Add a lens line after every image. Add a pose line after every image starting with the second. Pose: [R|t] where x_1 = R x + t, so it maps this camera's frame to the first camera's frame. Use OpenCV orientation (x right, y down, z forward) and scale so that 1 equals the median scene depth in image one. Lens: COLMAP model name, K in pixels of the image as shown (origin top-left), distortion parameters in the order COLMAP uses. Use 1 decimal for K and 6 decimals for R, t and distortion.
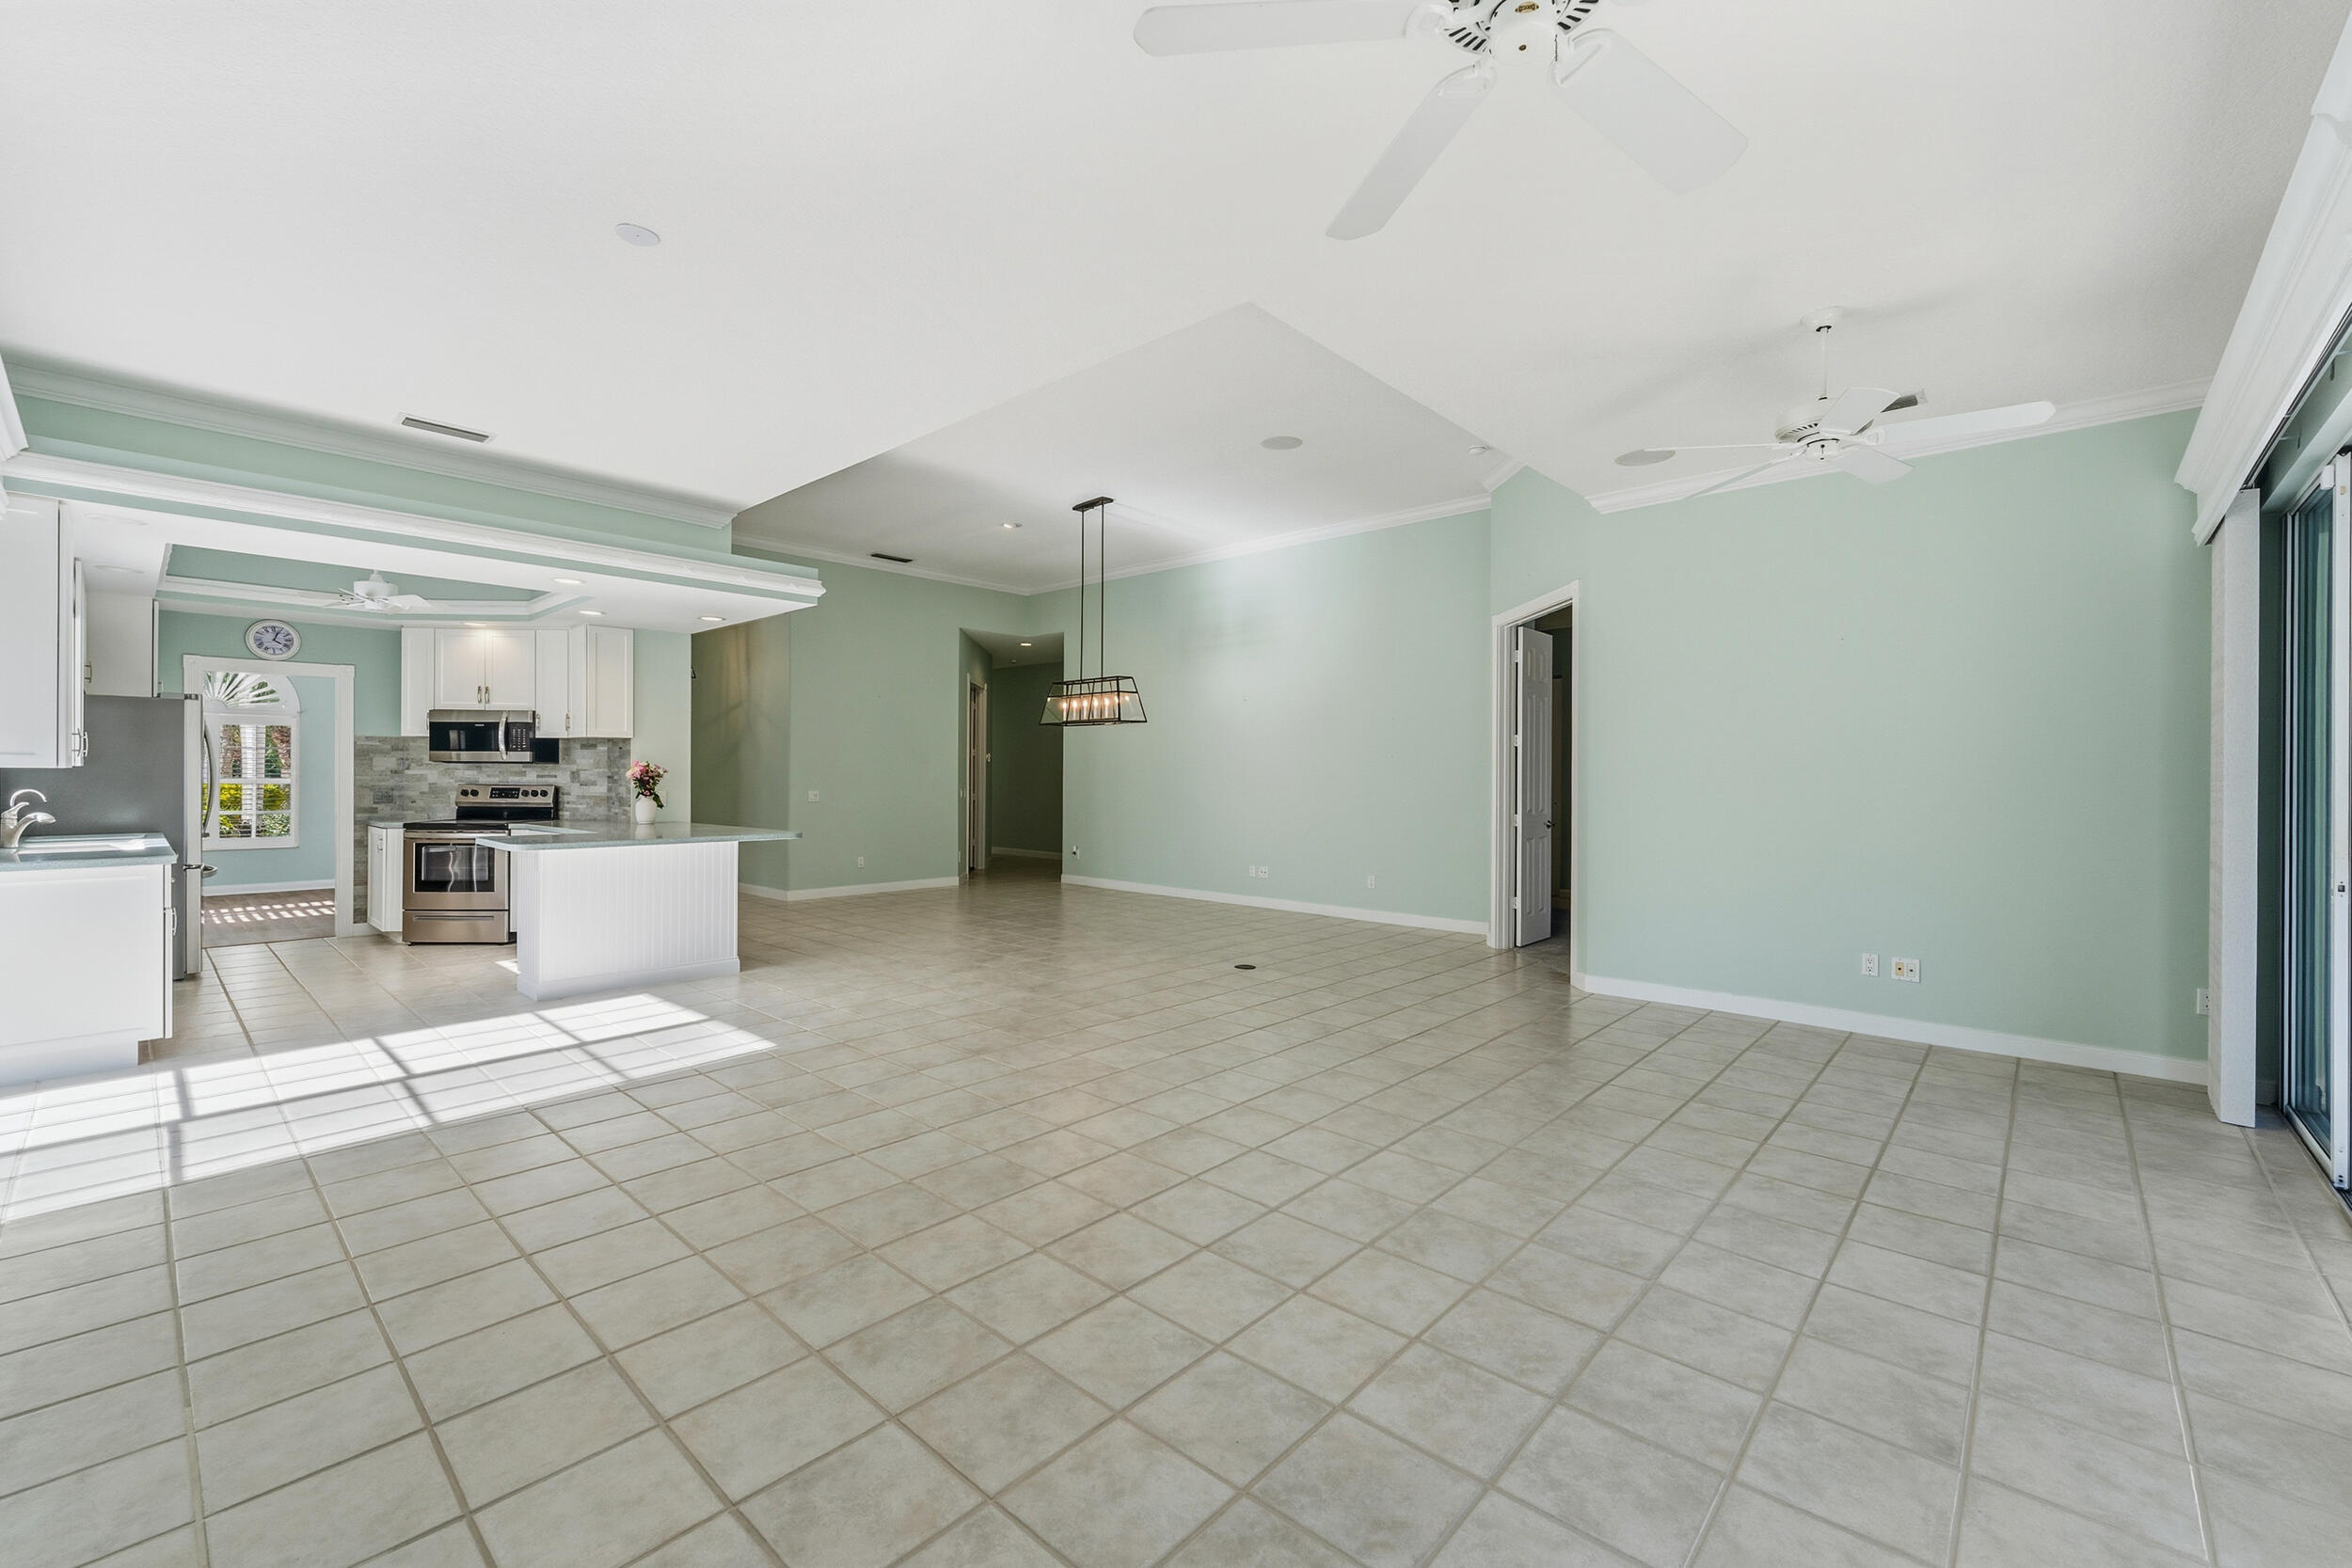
lens RADIAL K [[964.5, 0, 1174.1], [0, 964.5, 773.0], [0, 0, 1]] dist [-0.000162, 0.000029]
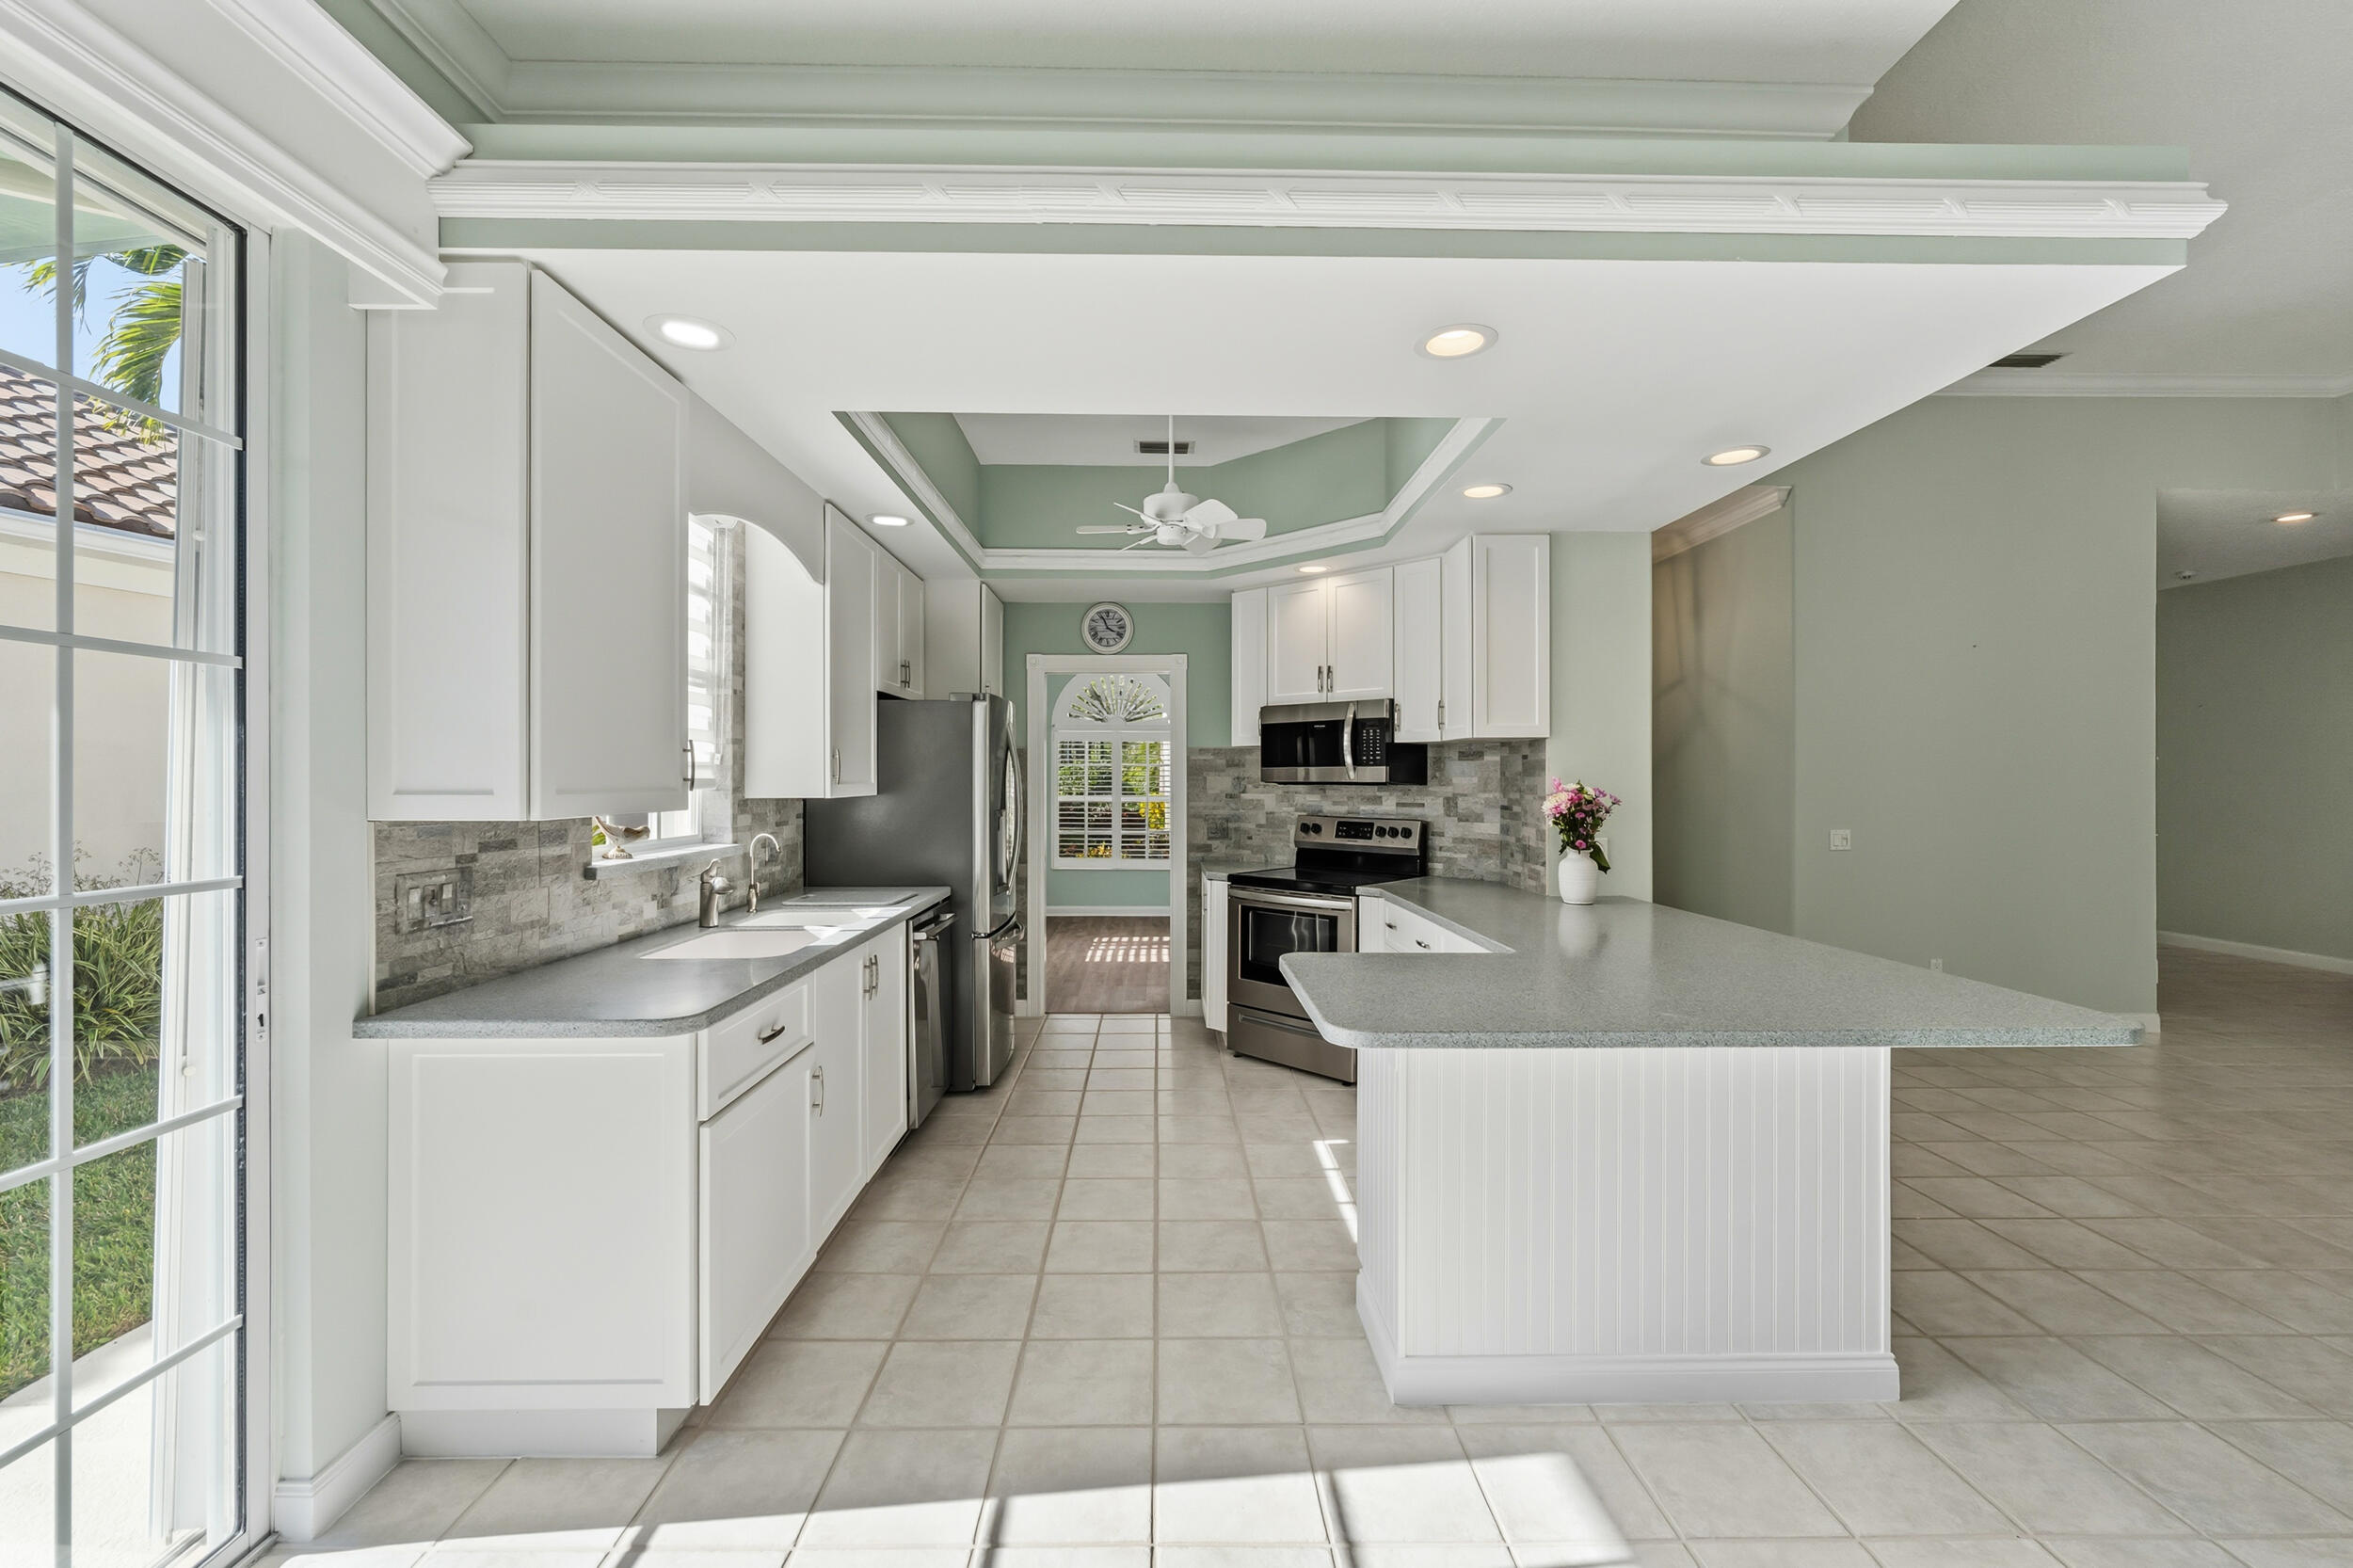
lens RADIAL K [[965.0, 0, 1174.6], [0, 965.0, 778.2], [0, 0, 1]] dist [-0.000162, 0.000029]
pose [[0.687643, -0.004984, -0.726032, -0.313527], [0.002330, 0.999986, -0.004658, -0.011829], [0.726046, 0.001511, 0.687645, 0.477858]]
